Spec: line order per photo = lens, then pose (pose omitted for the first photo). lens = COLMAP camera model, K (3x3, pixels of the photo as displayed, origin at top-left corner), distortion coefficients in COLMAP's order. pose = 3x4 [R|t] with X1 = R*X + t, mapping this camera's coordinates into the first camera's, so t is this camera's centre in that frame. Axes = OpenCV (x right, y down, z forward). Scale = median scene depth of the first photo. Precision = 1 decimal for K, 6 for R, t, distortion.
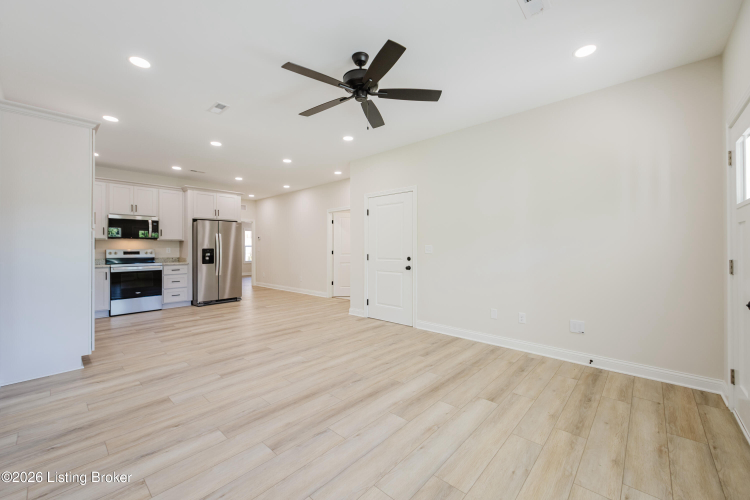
lens RADIAL K [[299.2, 0, 370.7], [0, 299.2, 247.1], [0, 0, 1]] dist [0.001897, 0.000079]
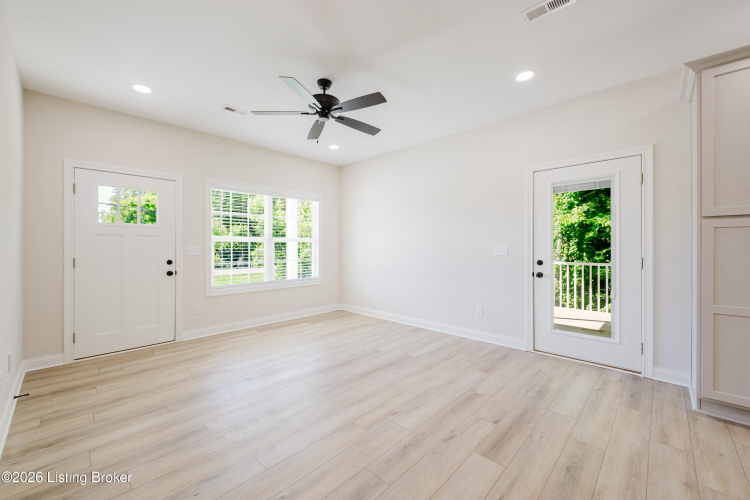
lens RADIAL K [[300.1, 0, 373.7], [0, 300.1, 245.3], [0, 0, 1]] dist [0.000726, -0.000510]
pose [[-0.999871, 0.007389, 0.014268, -0.106386], [0.007300, 0.999953, -0.006313, 0.000406], [-0.014314, -0.006208, -0.999878, 0.941599]]
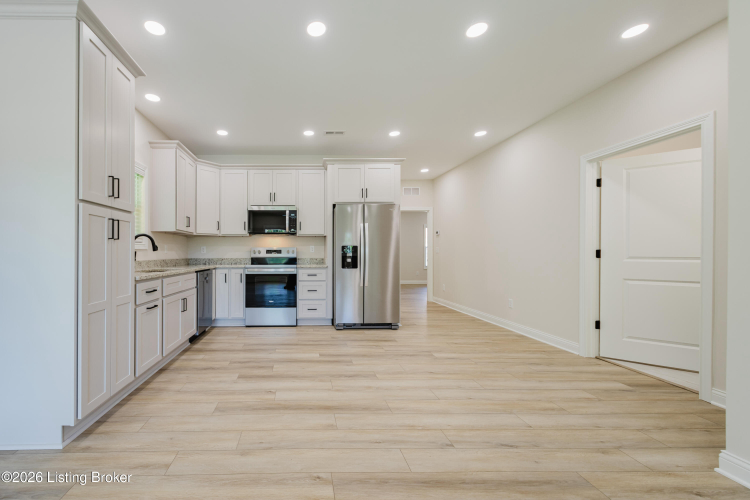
lens RADIAL K [[306.9, 0, 304.0], [0, 306.9, 251.5], [0, 0, 1]] dist [0.002788, 0.000105]
pose [[0.688336, 0.001362, -0.725390, -0.126517], [-0.000348, 0.999999, 0.001547, 0.019179], [0.725392, -0.000813, 0.688336, 0.505753]]
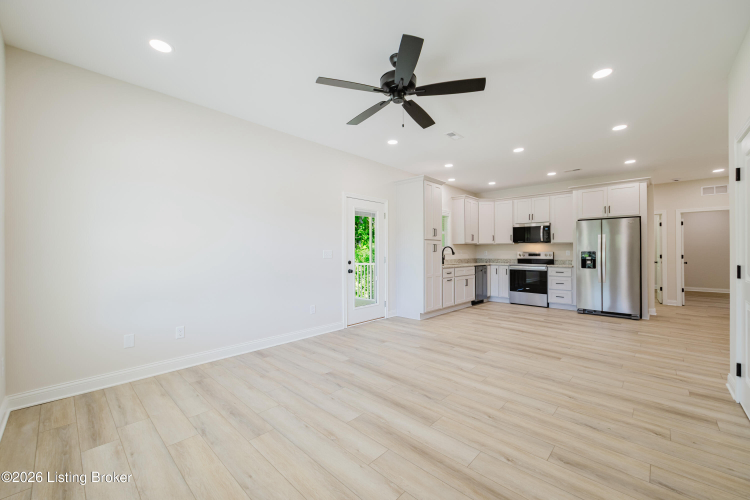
lens RADIAL K [[299.2, 0, 370.7], [0, 299.2, 247.1], [0, 0, 1]] dist [0.001897, 0.000079]
pose [[-0.016822, -0.009709, -0.999811, 0.419495], [0.002740, 0.999949, -0.009756, -0.000972], [0.999855, -0.002904, -0.016795, 0.403238]]
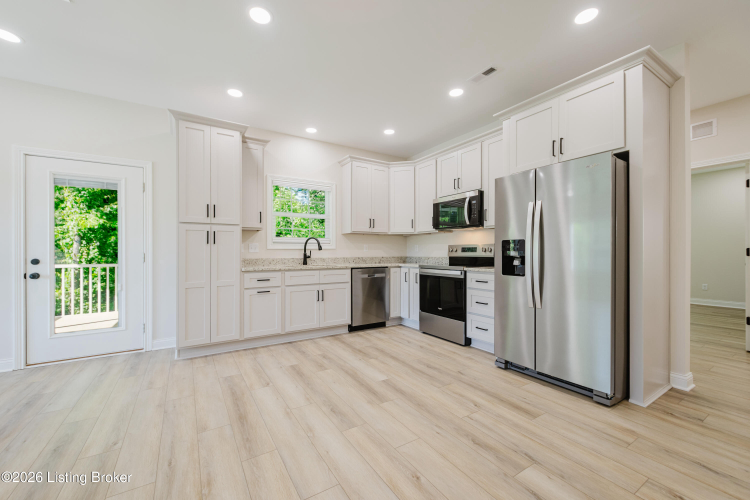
lens RADIAL K [[298.9, 0, 365.3], [0, 298.9, 250.2], [0, 0, 1]] dist [-0.000052, -0.000570]
pose [[-0.269176, 0.003123, -0.963086, -0.086178], [0.009967, 0.999950, 0.000457, 0.019755], [0.963040, -0.009476, -0.269193, 1.026387]]
